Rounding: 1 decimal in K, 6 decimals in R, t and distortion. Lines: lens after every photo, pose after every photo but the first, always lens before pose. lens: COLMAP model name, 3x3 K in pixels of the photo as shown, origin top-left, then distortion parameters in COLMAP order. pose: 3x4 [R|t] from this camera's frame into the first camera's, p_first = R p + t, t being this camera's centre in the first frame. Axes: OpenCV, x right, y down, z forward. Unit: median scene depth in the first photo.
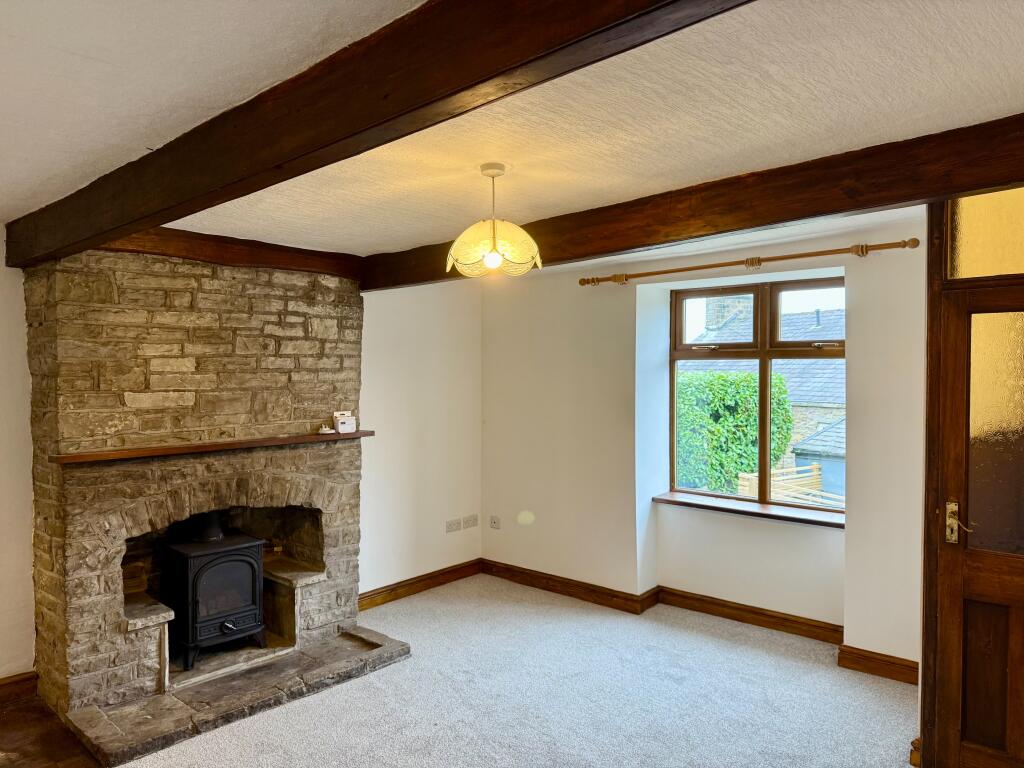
lens RADIAL K [[708.9, 0, 513.8], [0, 708.9, 389.6], [0, 0, 1]] dist [0.120322, -0.174288]
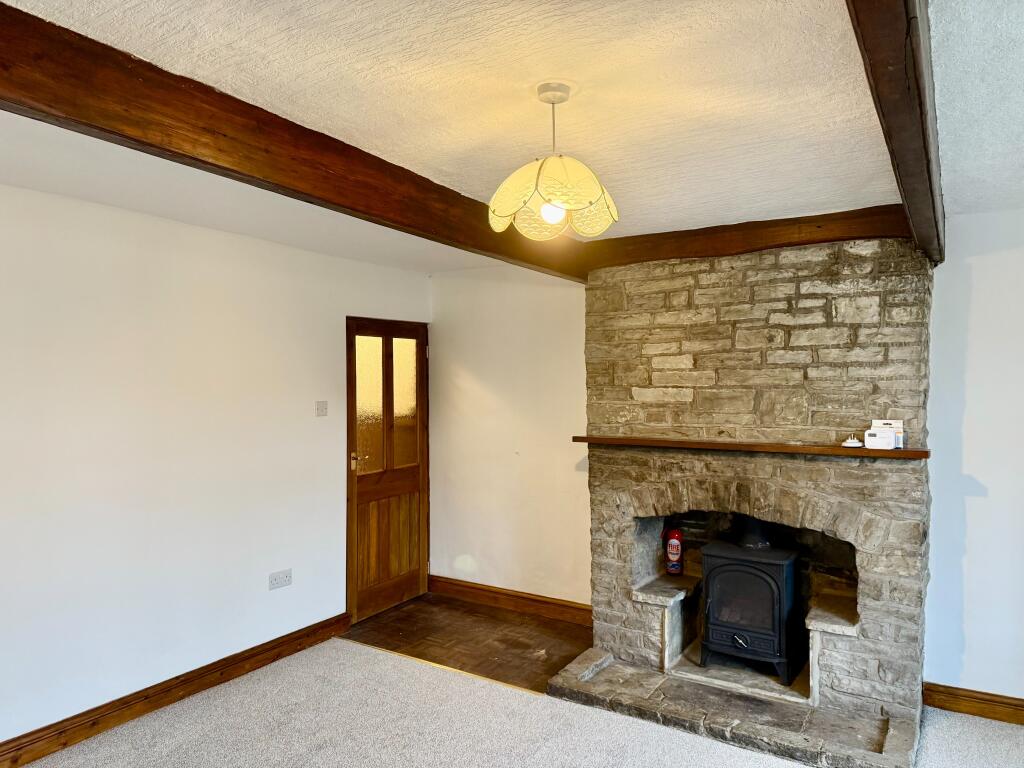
lens RADIAL K [[708.9, 0, 513.8], [0, 708.9, 389.6], [0, 0, 1]] dist [0.120322, -0.174288]
pose [[0.192367, 0.013948, -0.981224, 0.463779], [-0.020740, 0.999733, 0.010145, -0.000175], [0.981104, 0.018399, 0.192605, 0.532152]]
